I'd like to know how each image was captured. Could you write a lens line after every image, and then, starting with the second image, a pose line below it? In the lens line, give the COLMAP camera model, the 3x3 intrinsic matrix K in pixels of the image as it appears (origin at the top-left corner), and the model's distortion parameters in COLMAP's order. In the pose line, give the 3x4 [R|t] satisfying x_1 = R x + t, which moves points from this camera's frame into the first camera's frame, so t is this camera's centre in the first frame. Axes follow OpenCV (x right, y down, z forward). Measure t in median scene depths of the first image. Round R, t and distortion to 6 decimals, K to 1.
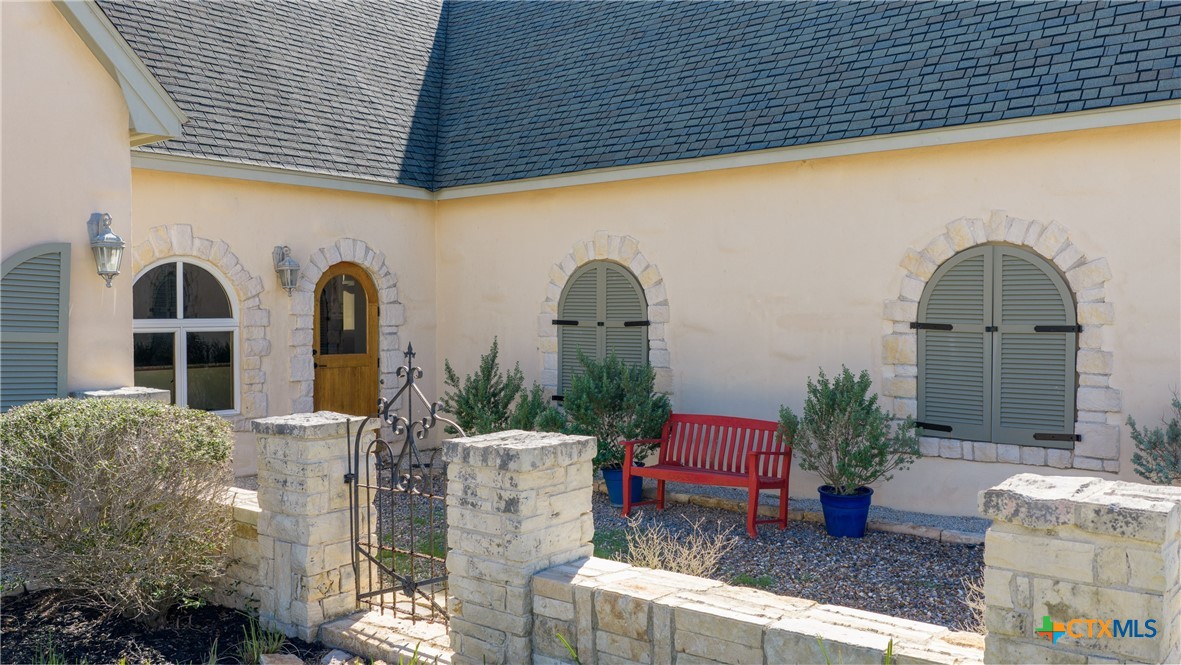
lens RADIAL K [[967.3, 0, 588.6], [0, 967.3, 335.9], [0, 0, 1]] dist [0.026921, -0.001456]
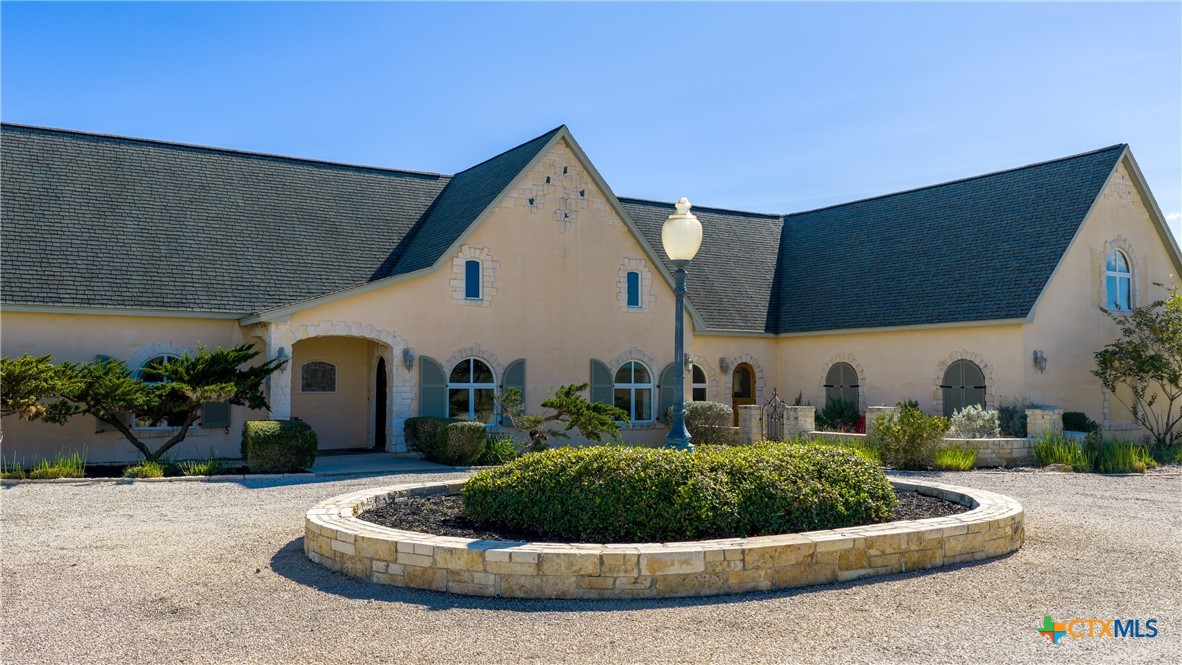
lens RADIAL K [[968.1, 0, 593.3], [0, 968.1, 333.0], [0, 0, 1]] dist [0.026921, -0.001456]
pose [[0.944119, -0.013749, -0.329318, 0.246001], [-0.012100, 0.997010, -0.076314, 0.052678], [0.329383, 0.076034, 0.941130, -1.721911]]
